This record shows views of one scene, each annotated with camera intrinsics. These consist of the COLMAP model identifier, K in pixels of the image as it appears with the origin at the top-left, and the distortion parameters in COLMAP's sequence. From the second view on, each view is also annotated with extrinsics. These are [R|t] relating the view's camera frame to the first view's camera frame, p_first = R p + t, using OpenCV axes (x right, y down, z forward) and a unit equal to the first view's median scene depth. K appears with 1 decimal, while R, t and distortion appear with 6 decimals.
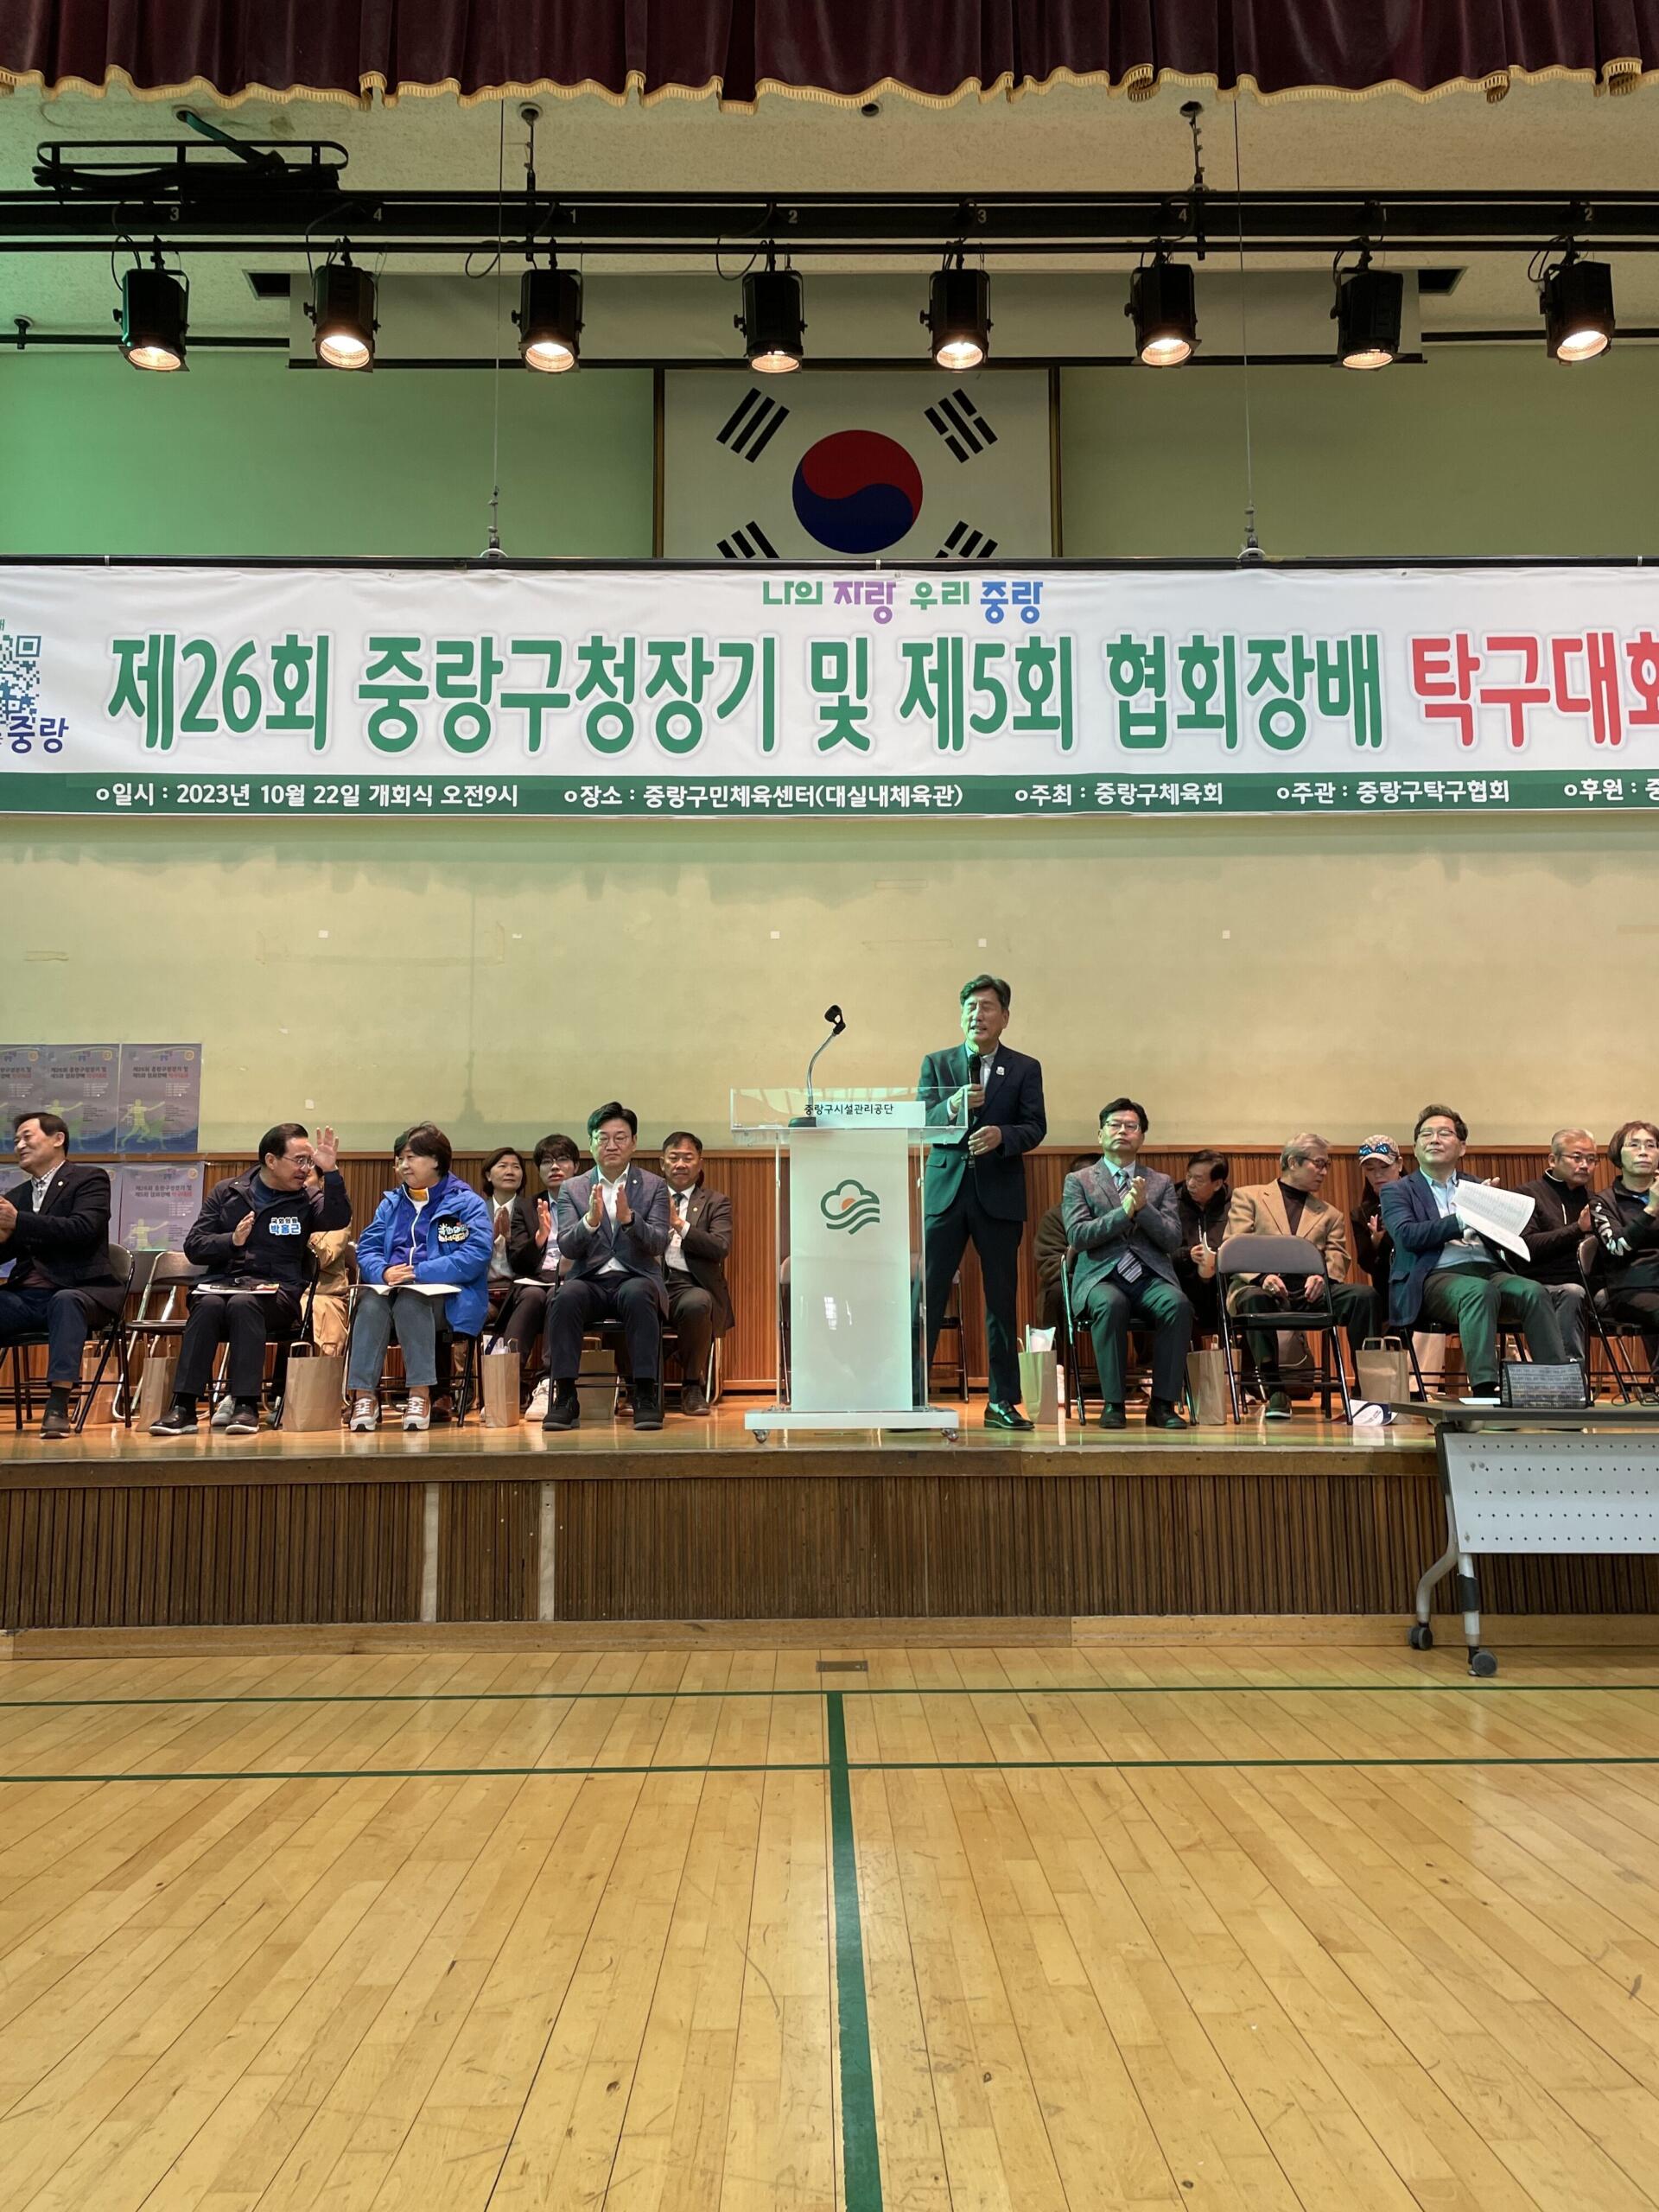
lens RADIAL K [[1676.9, 0, 832.3], [0, 1676.9, 1114.1], [0, 0, 1]] dist [0.084965, -0.101673]
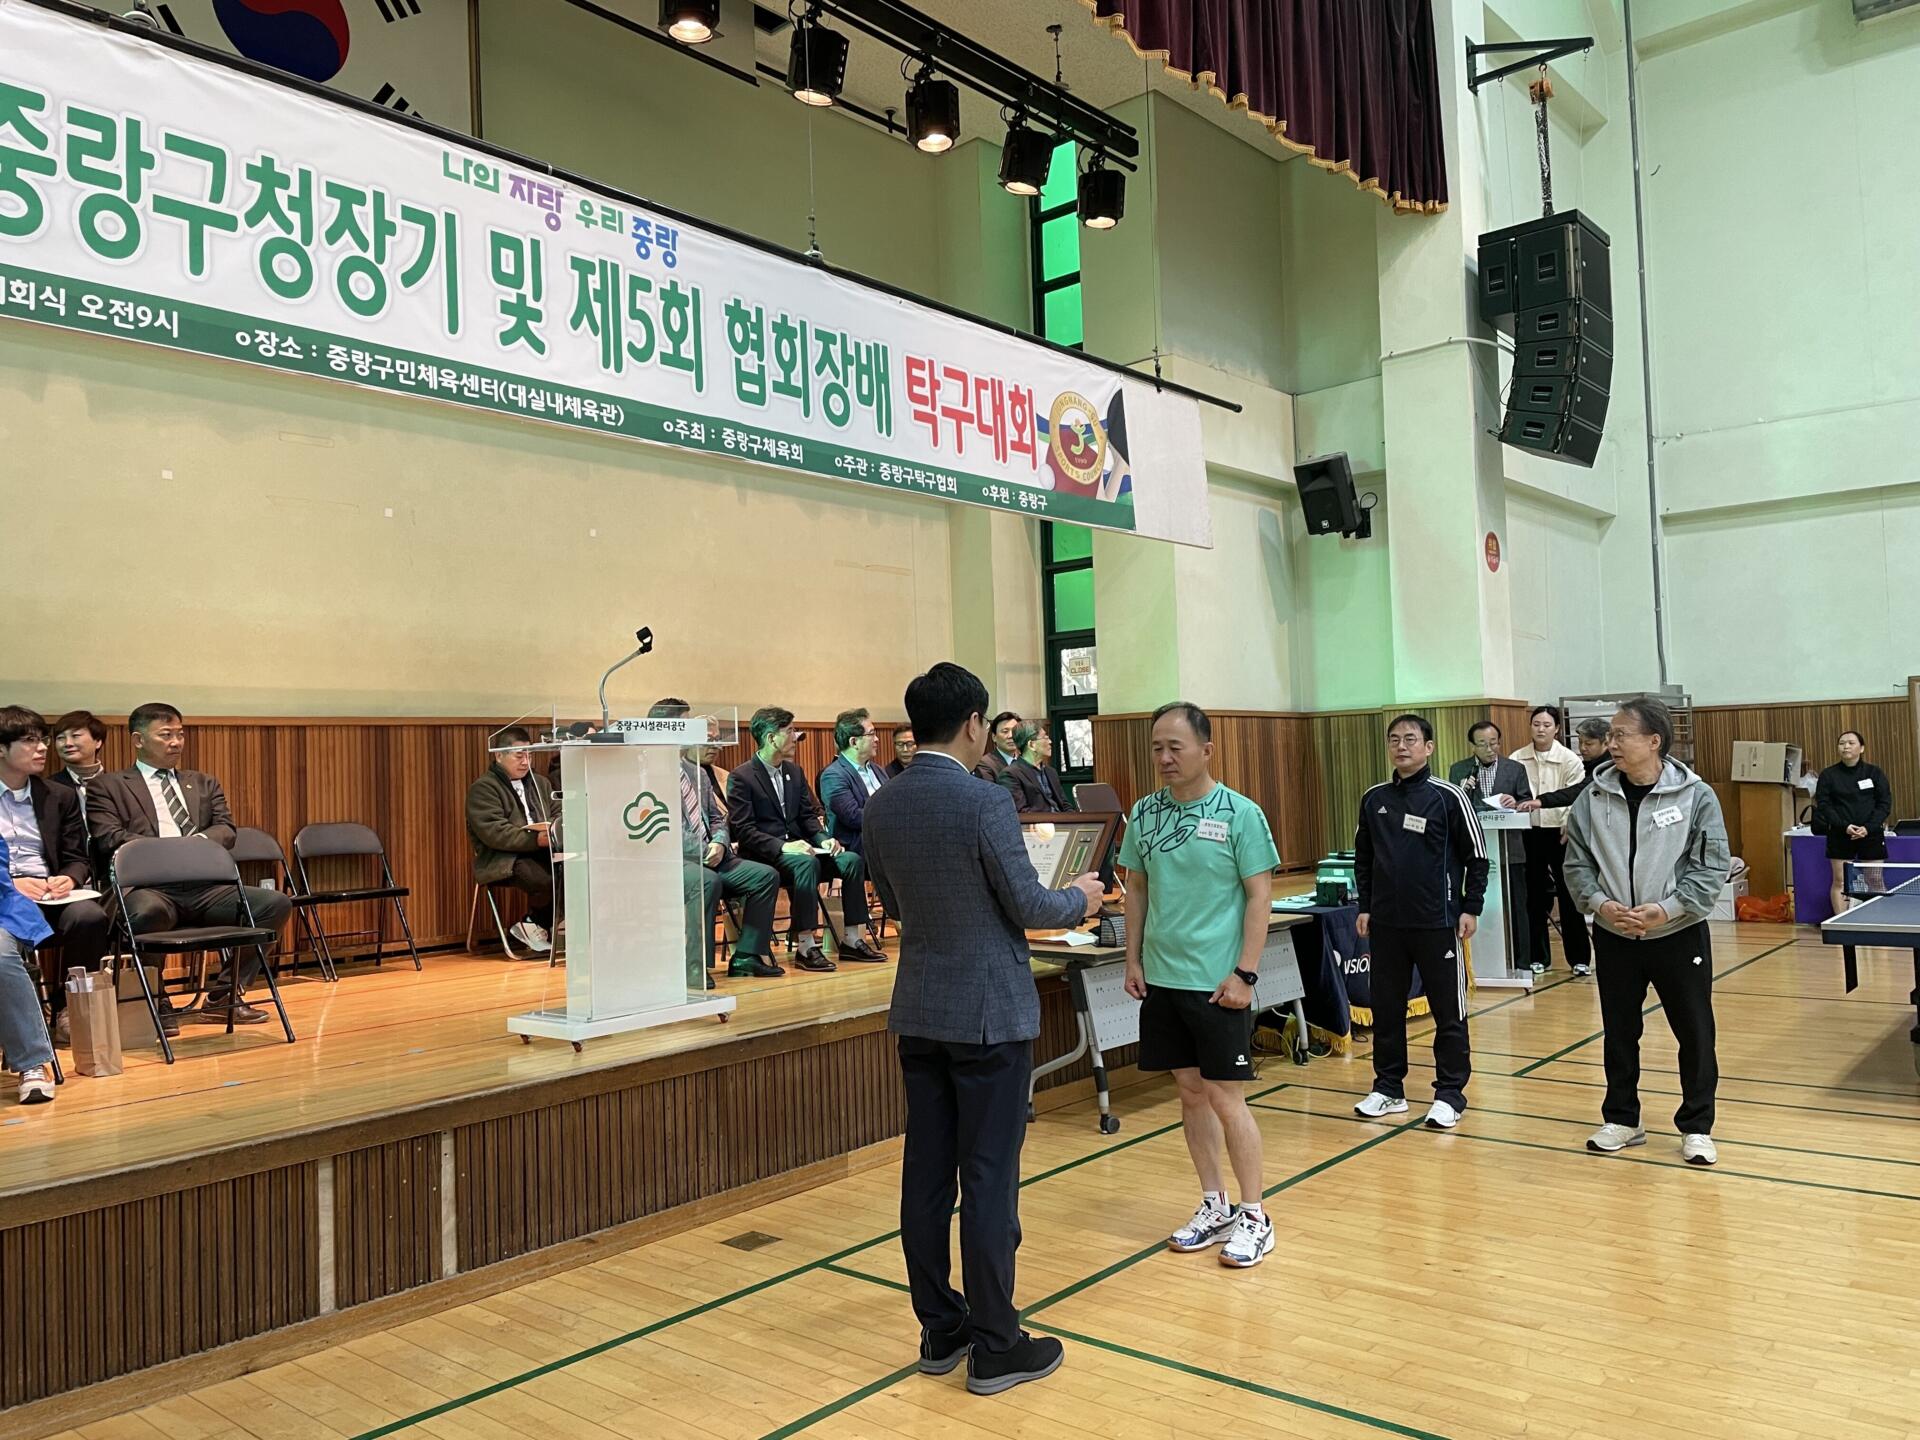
lens RADIAL K [[1455.6, 0, 948.3], [0, 1455.6, 721.4], [0, 0, 1]] dist [0.084965, -0.101673]
pose [[0.662008, 0.014280, 0.749361, -0.480795], [-0.065922, 0.997053, 0.039237, -0.046725], [-0.746592, -0.075374, 0.660999, 0.215638]]
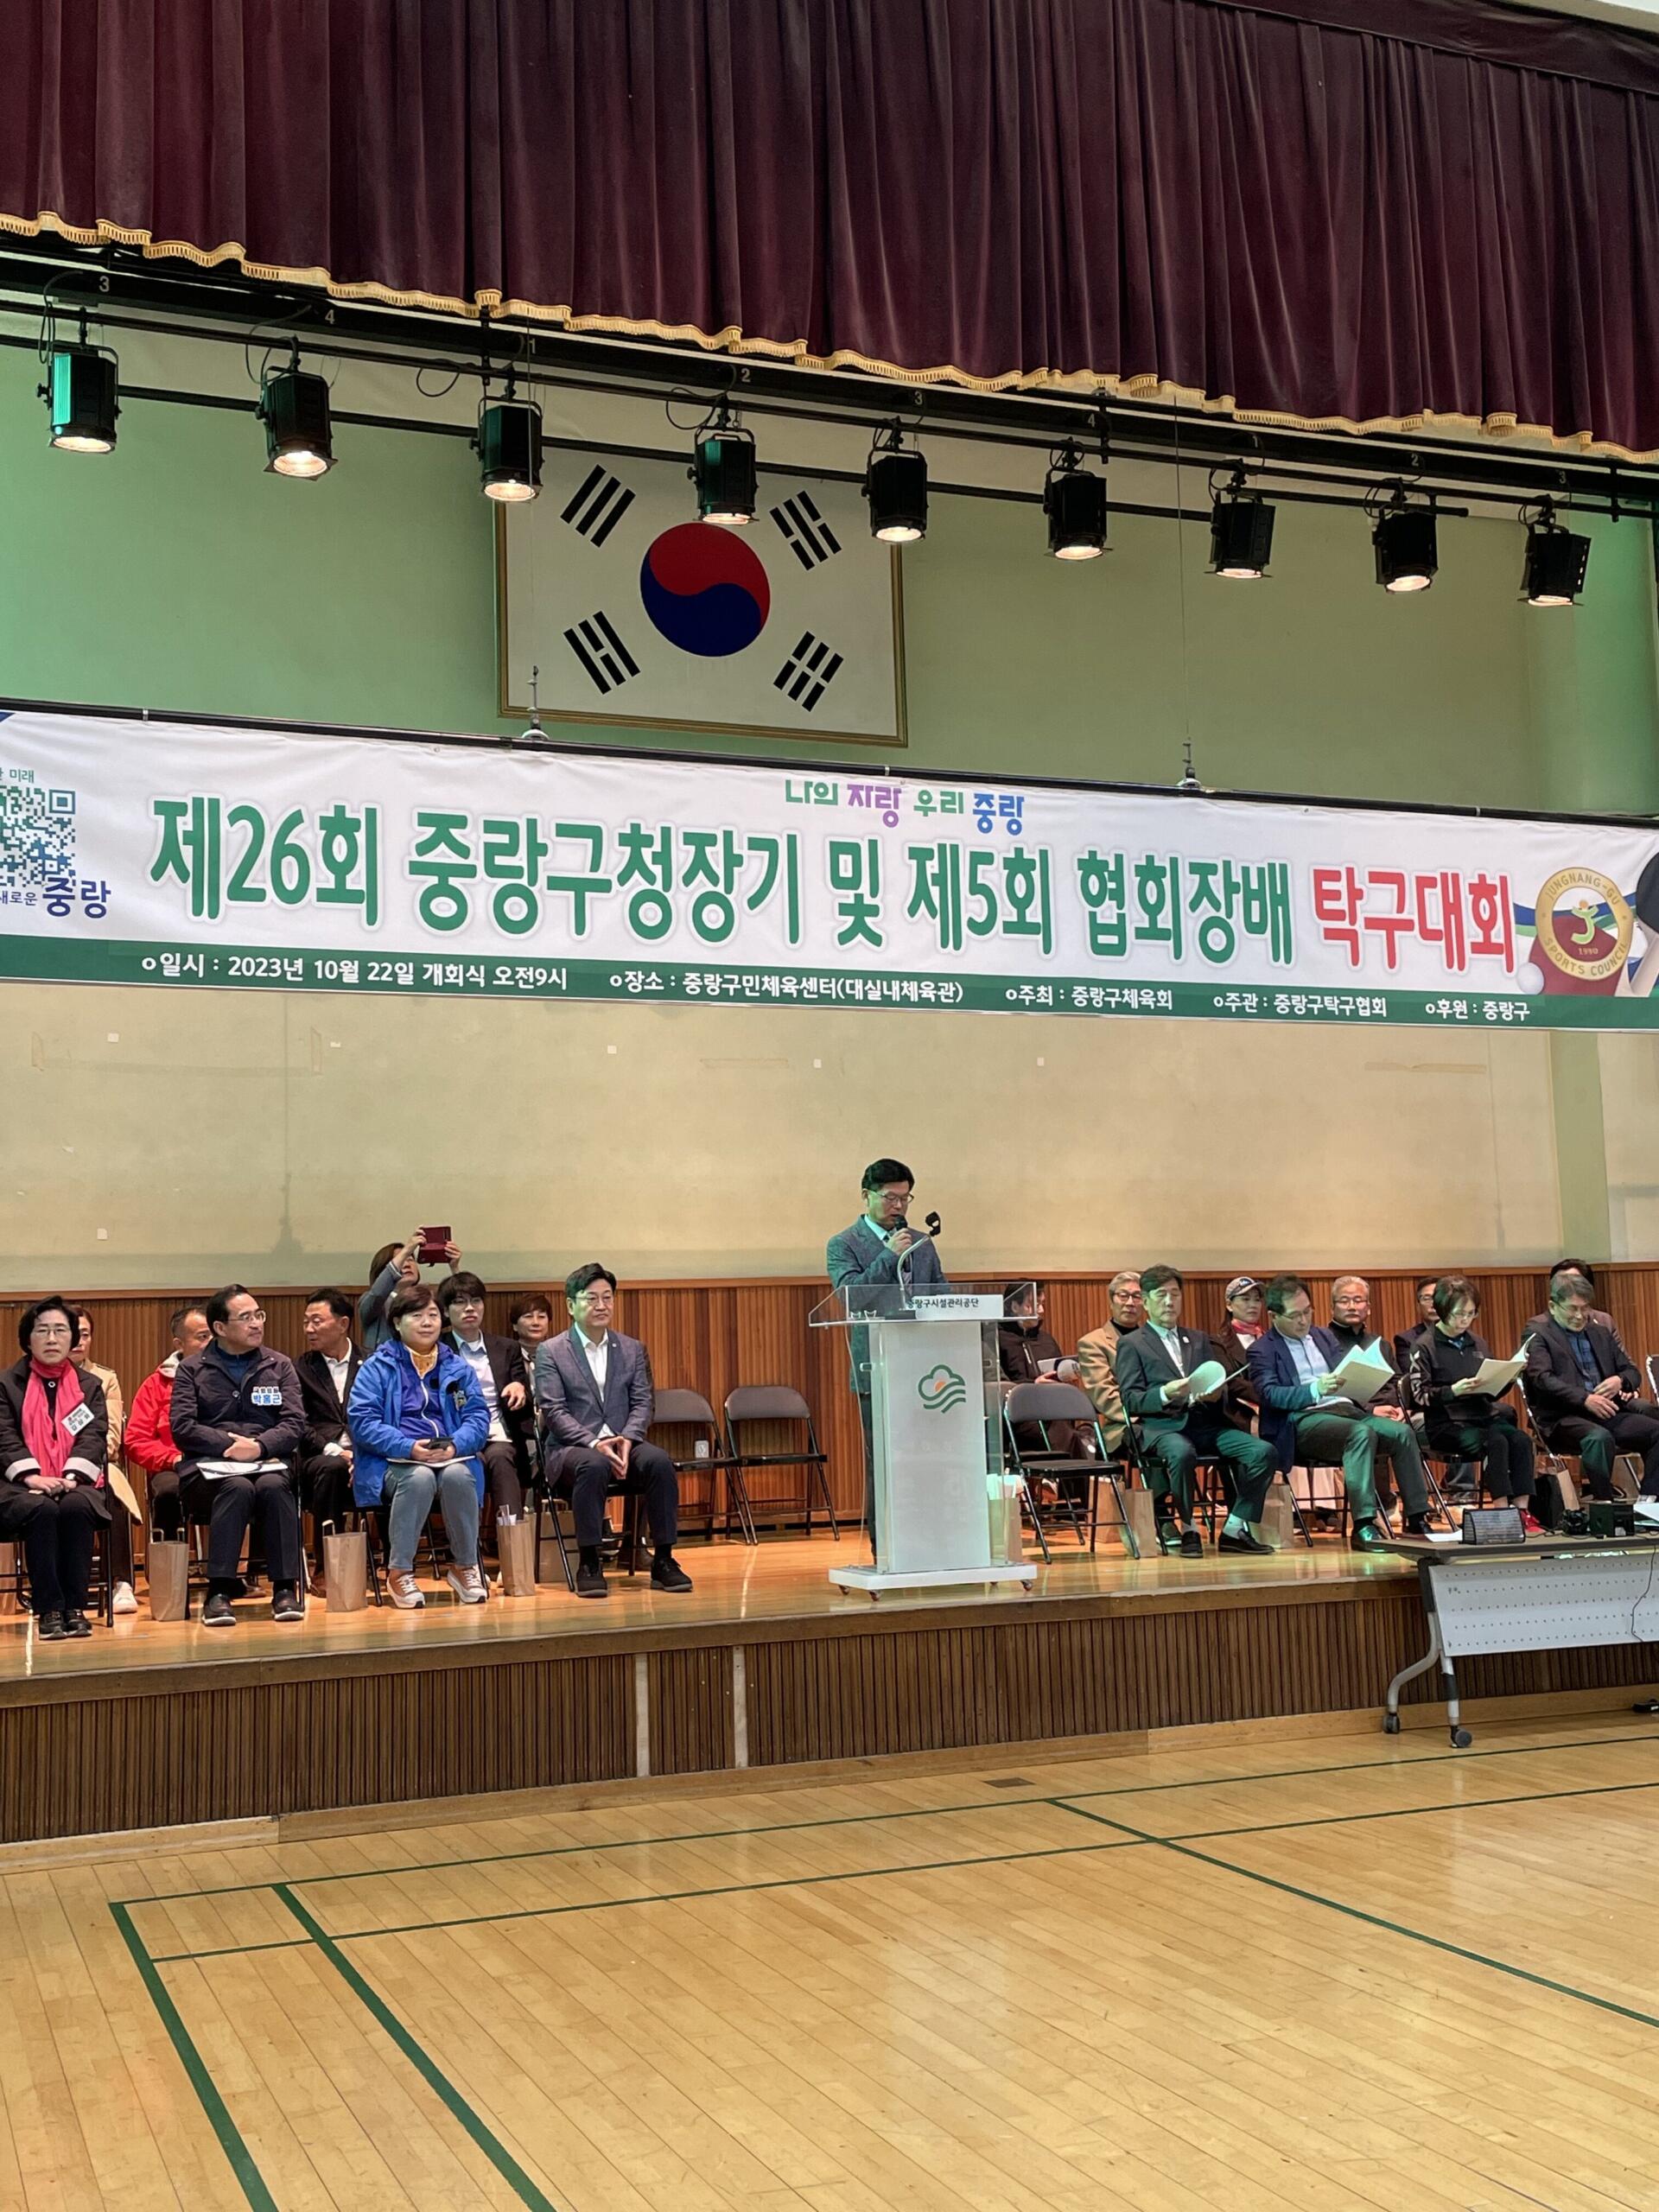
lens RADIAL K [[2444.9, 0, 843.8], [0, 2444.9, 1099.9], [0, 0, 1]] dist [0.097673, 0.000000]
pose [[0.930116, 0.017972, 0.366825, -0.574286], [-0.025329, 0.999563, 0.015254, -0.142072], [-0.366391, -0.023479, 0.930165, -0.448122]]
